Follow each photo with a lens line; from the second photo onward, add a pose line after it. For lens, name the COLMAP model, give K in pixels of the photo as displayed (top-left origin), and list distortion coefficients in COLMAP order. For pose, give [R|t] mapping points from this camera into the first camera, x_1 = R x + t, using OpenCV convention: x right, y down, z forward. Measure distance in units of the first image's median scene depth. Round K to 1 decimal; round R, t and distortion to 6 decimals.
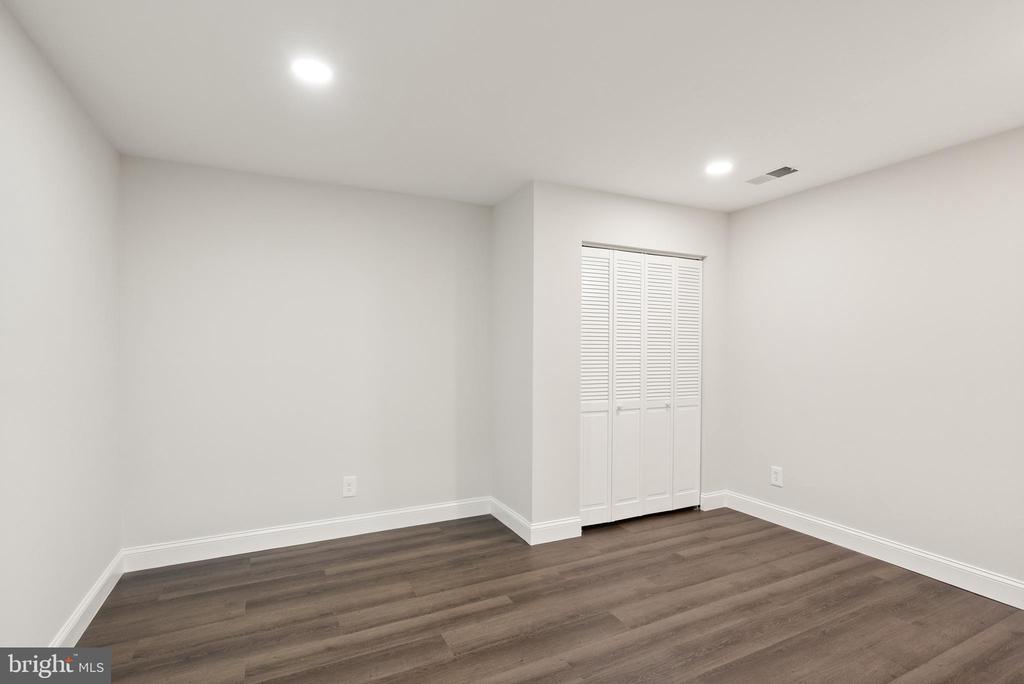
lens RADIAL K [[475.7, 0, 502.0], [0, 475.7, 344.8], [0, 0, 1]] dist [-0.000474, -0.000301]
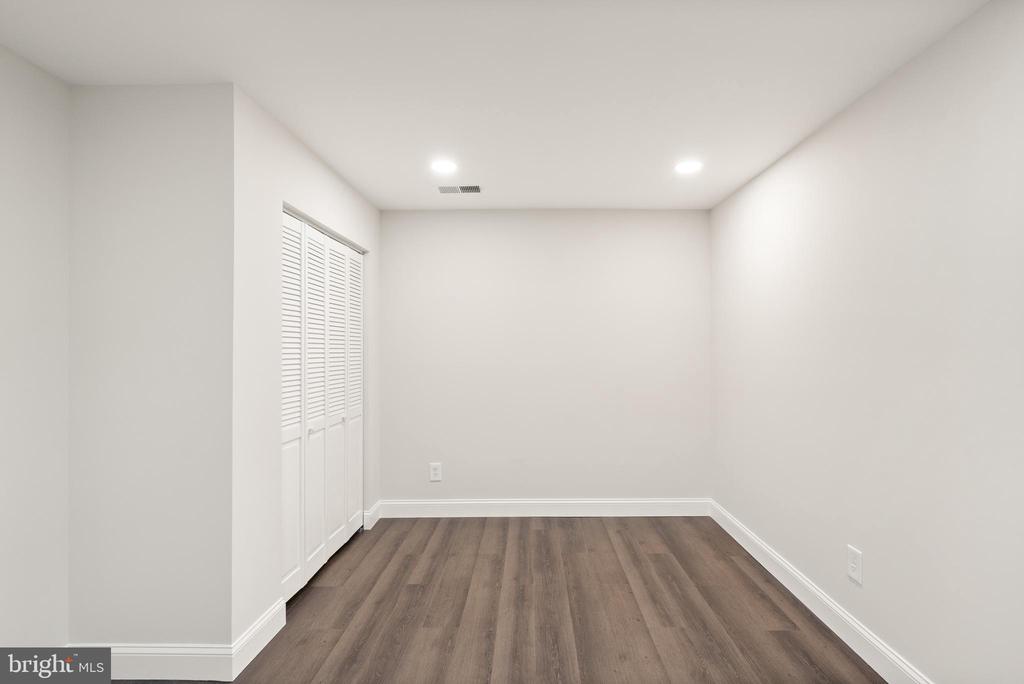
lens RADIAL K [[475.7, 0, 502.0], [0, 475.7, 344.8], [0, 0, 1]] dist [-0.000474, -0.000301]
pose [[0.438626, 0.005436, 0.898654, -0.381593], [-0.003851, 0.999984, -0.004170, -0.003688], [-0.898662, -0.001631, 0.438639, 0.494834]]
